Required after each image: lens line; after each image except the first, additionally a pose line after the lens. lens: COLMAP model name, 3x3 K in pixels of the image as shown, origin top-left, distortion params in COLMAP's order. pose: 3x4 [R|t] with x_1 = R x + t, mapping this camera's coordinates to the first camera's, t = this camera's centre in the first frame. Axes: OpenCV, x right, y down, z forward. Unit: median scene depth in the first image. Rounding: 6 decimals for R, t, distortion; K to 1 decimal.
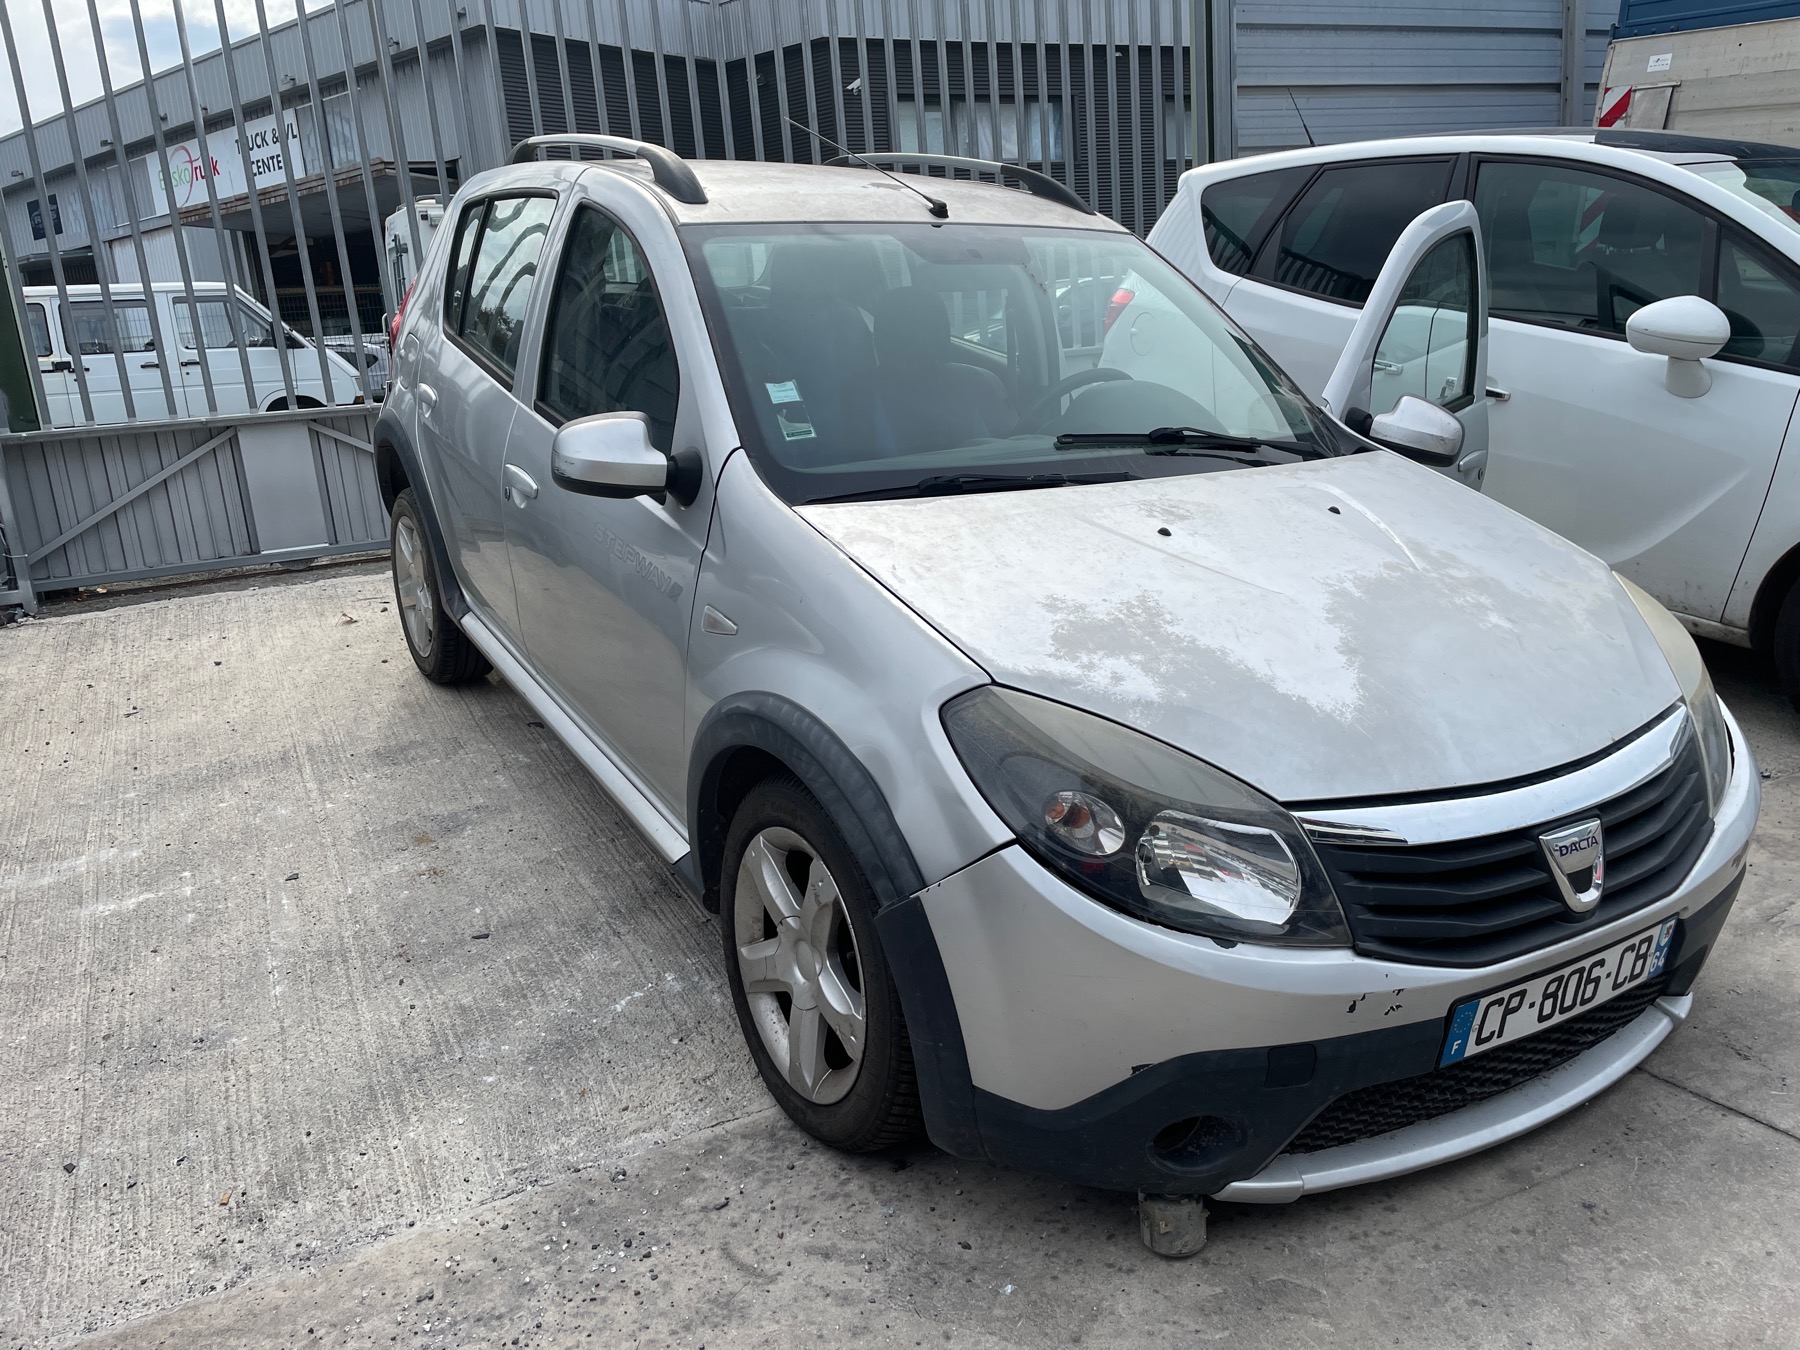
lens RADIAL K [[1392.0, 0, 900.0], [0, 1392.0, 675.0], [0, 0, 1]] dist [-0.007783, -0.006542]
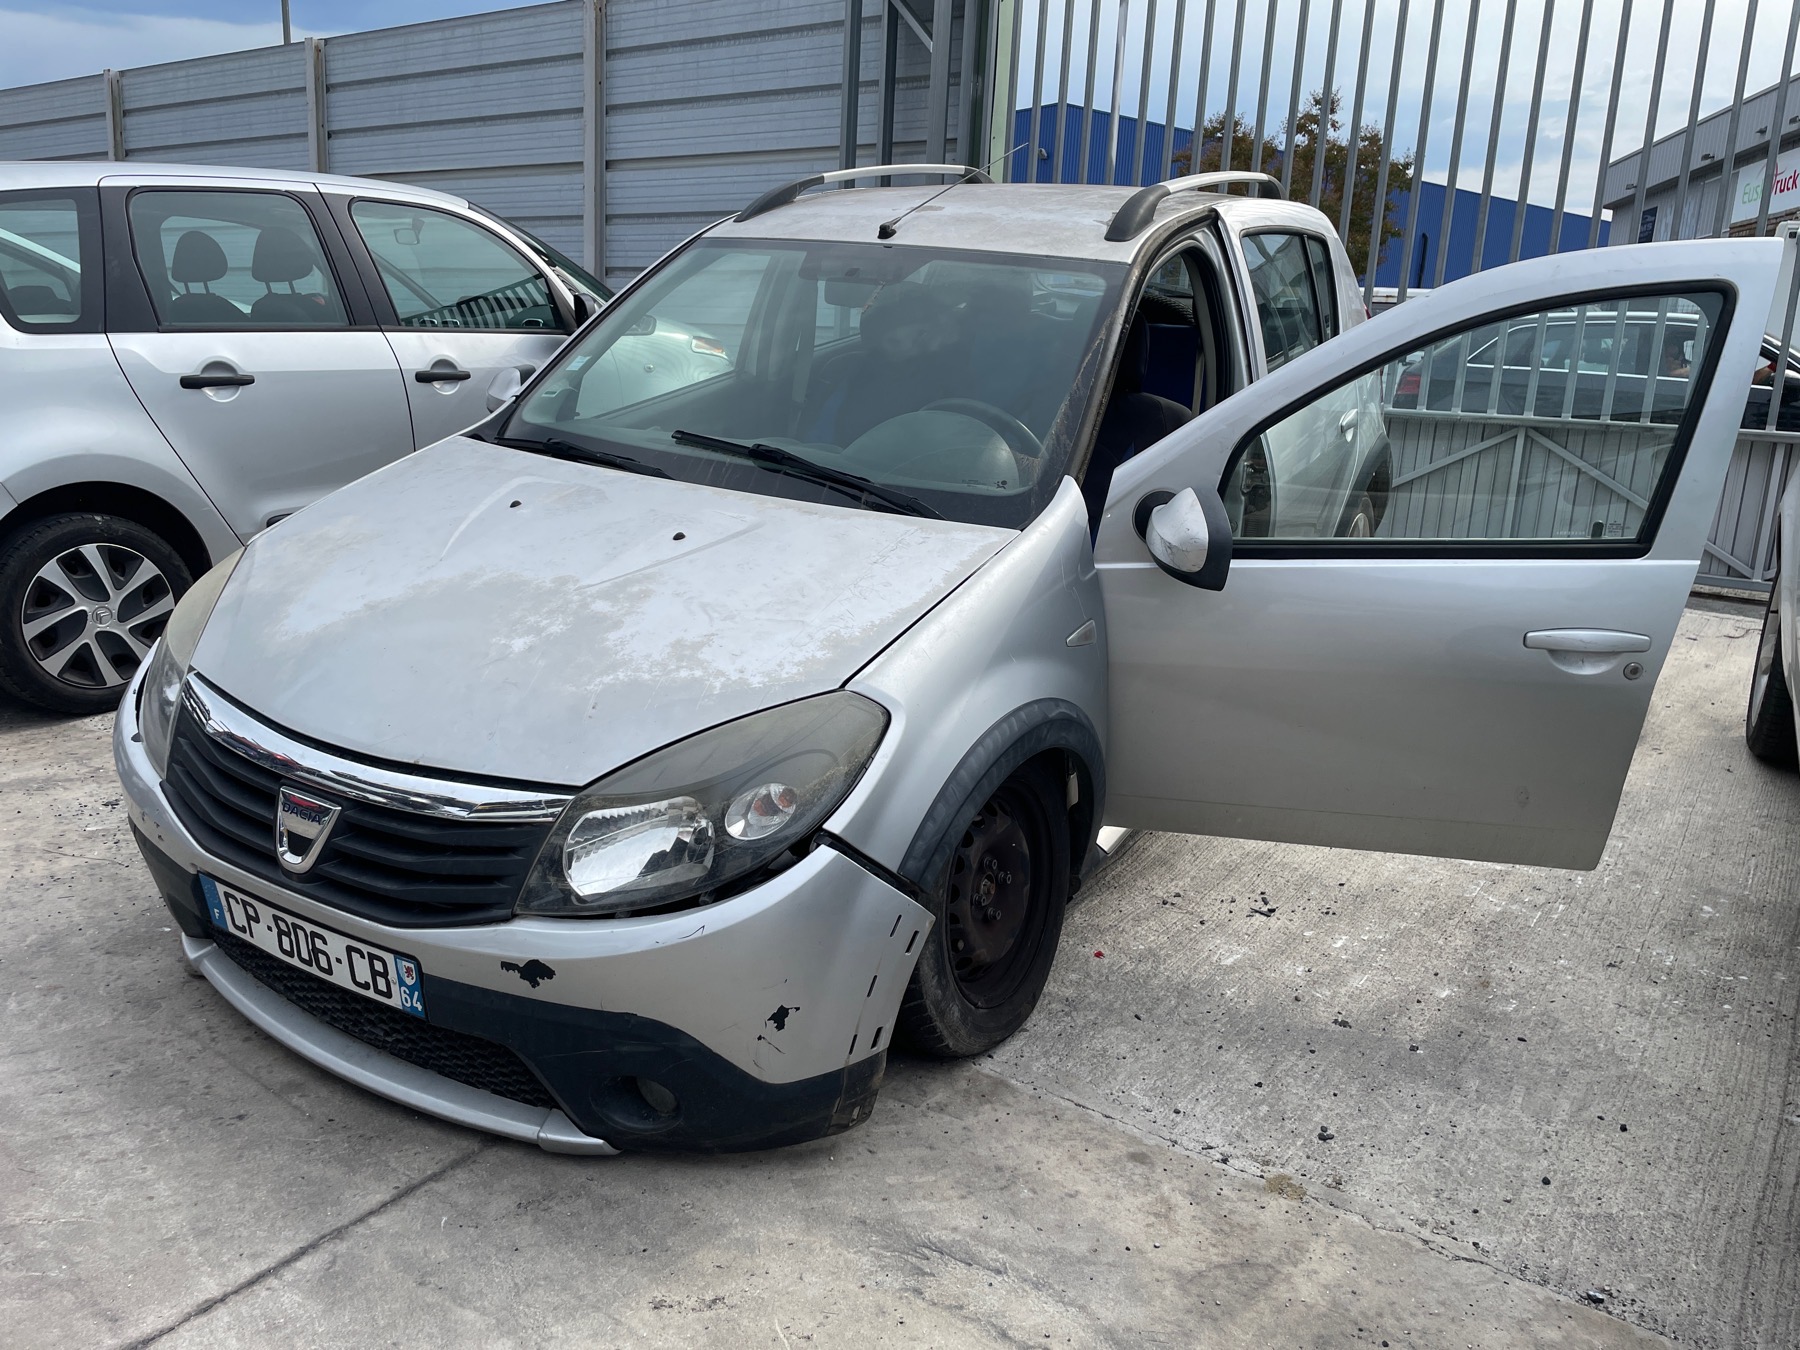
lens RADIAL K [[1354.0, 0, 900.0], [0, 1354.0, 675.0], [0, 0, 1]] dist [0.005962, 0.004041]
pose [[0.473924, 0.292444, -0.830586, 1.498988], [-0.294283, 0.941608, 0.163620, -0.280663], [0.829936, 0.166884, 0.532312, 0.767771]]
